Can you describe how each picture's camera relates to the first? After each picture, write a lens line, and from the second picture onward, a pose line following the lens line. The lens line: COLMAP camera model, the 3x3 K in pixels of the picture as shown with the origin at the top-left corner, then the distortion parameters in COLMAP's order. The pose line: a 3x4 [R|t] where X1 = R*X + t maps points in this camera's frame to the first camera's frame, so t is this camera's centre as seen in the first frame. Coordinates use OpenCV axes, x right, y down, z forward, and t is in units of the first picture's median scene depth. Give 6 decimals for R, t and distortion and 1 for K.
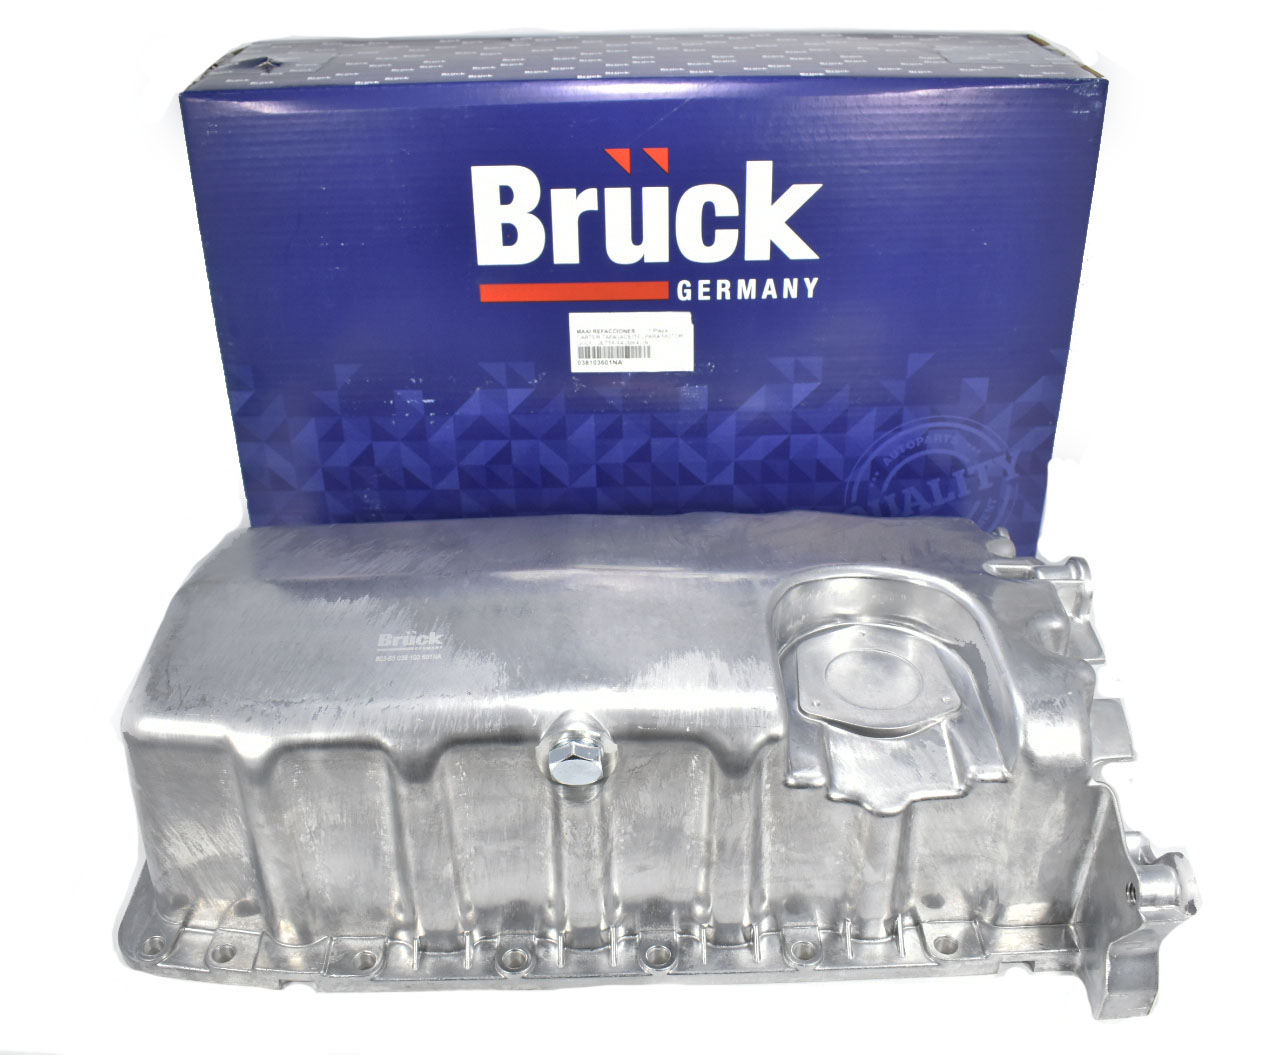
lens RADIAL K [[1260.3, 0, 631.4], [0, 1260.3, 525.8], [0, 0, 1]] dist [-0.098338, 0.000000]
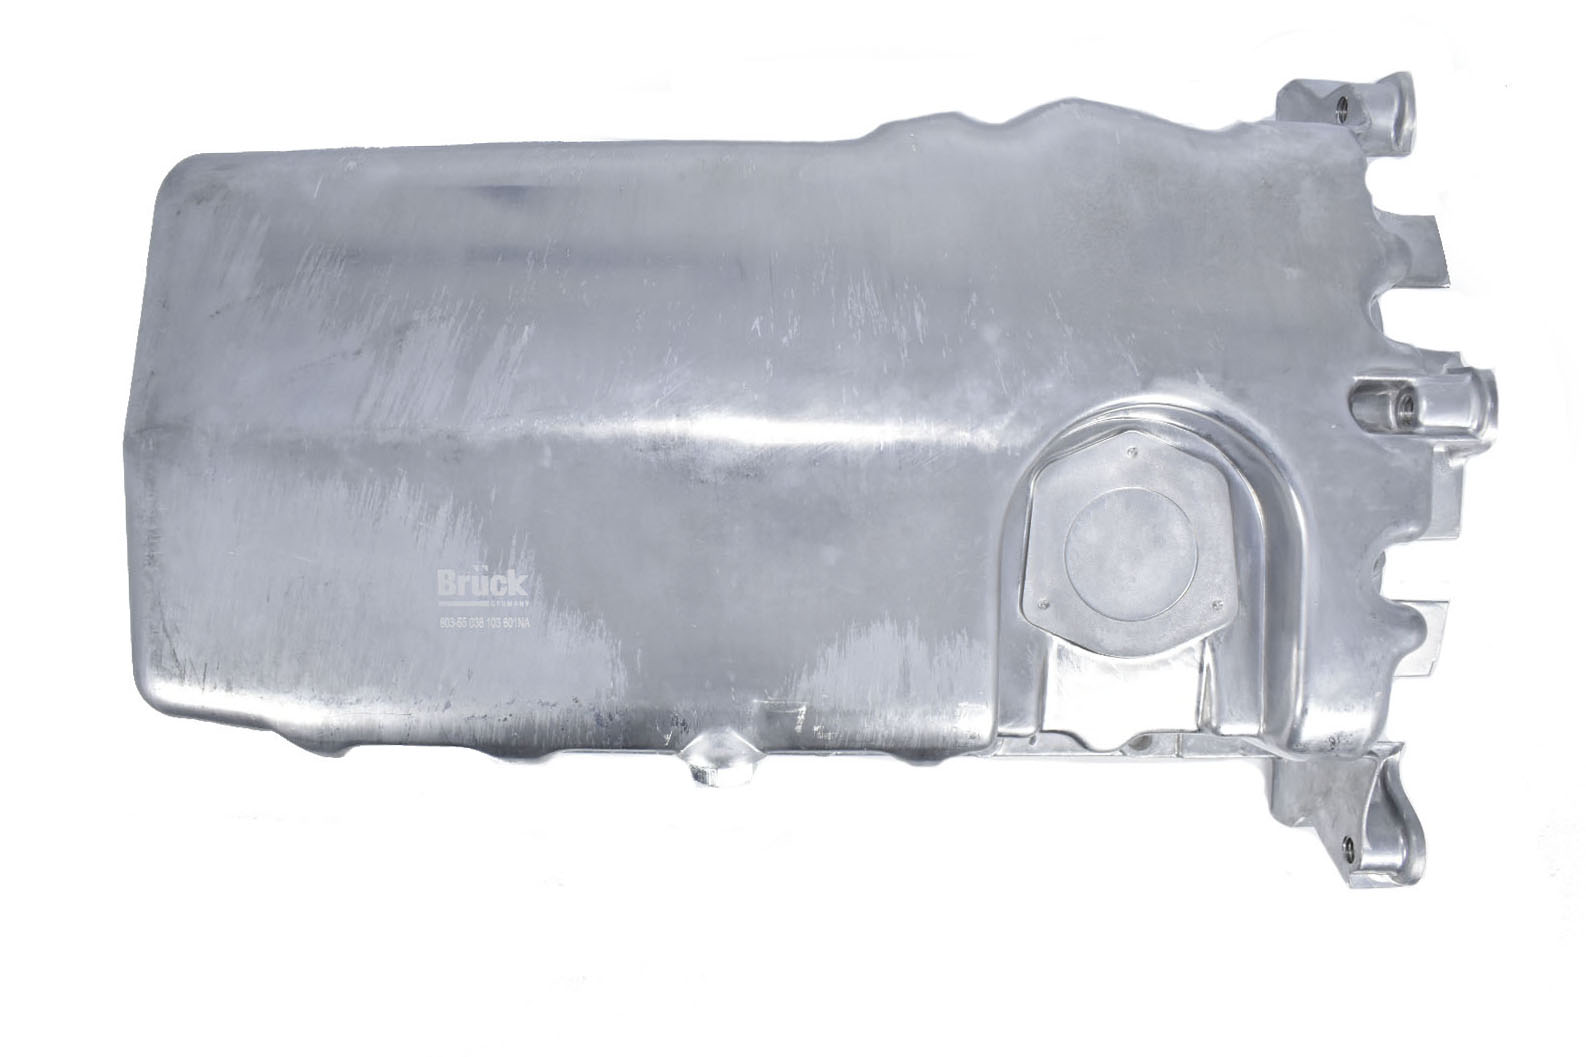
lens RADIAL K [[1244.6, 0, 800.4], [0, 1244.6, 529.0], [0, 0, 1]] dist [-0.094395, -0.005109]
pose [[0.999728, 0.022816, -0.004793, 0.005265], [-0.007562, 0.511800, 0.859071, -0.526629], [0.022053, -0.858802, 0.511834, 0.680436]]
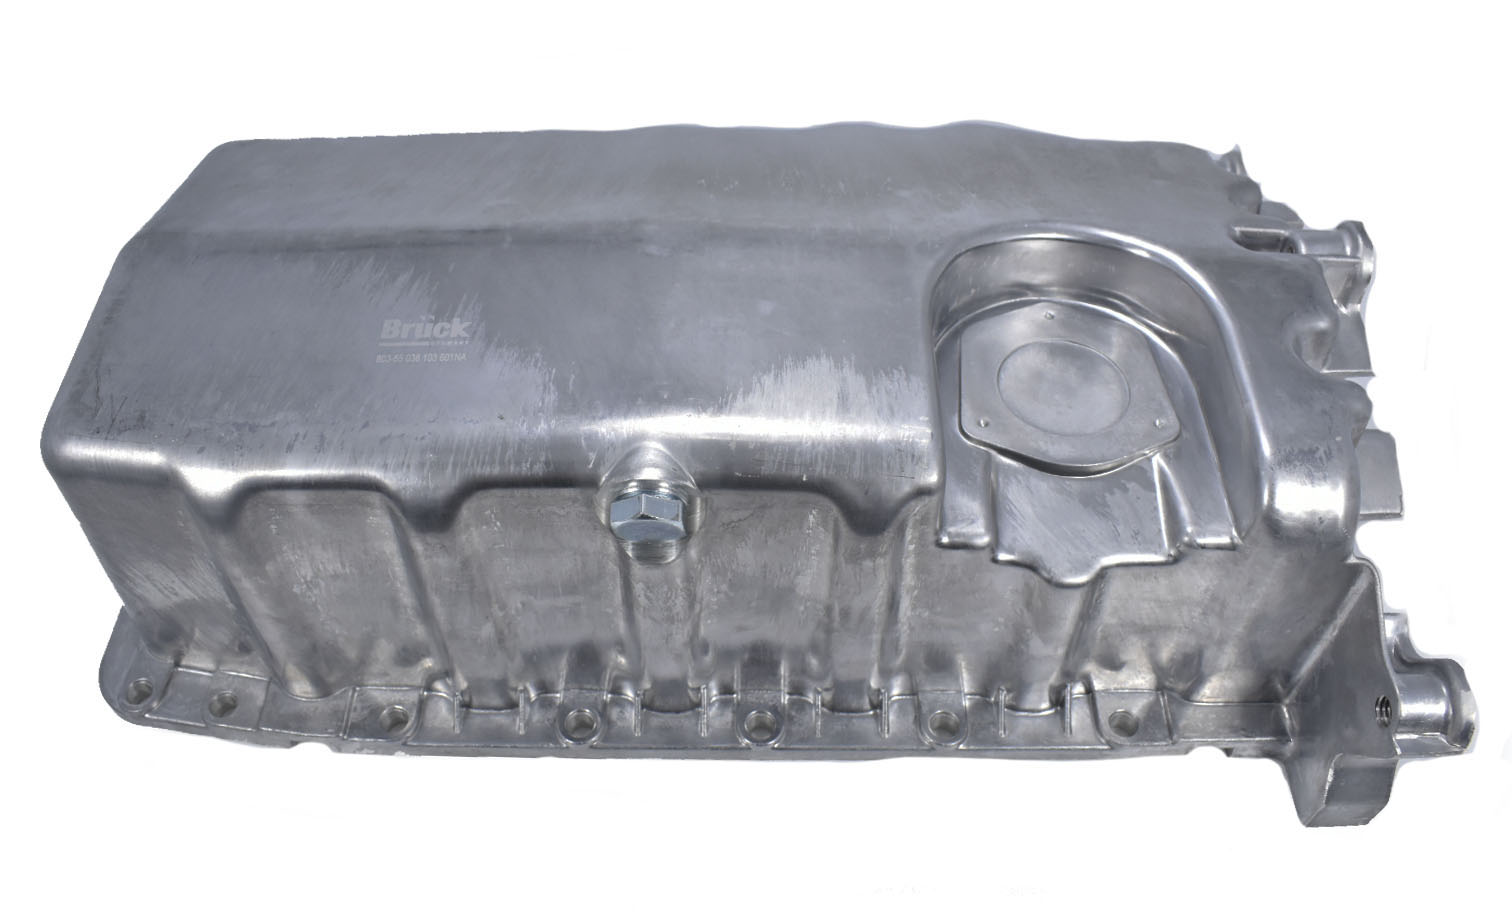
lens RADIAL K [[1244.0, 0, 748.0], [0, 1244.0, 457.6], [0, 0, 1]] dist [-0.105222, 0.017759]
pose [[0.999481, 0.027387, -0.016944, 0.022956], [-0.020568, 0.947692, 0.318524, -0.069308], [0.024781, -0.318010, 0.947763, 0.312726]]
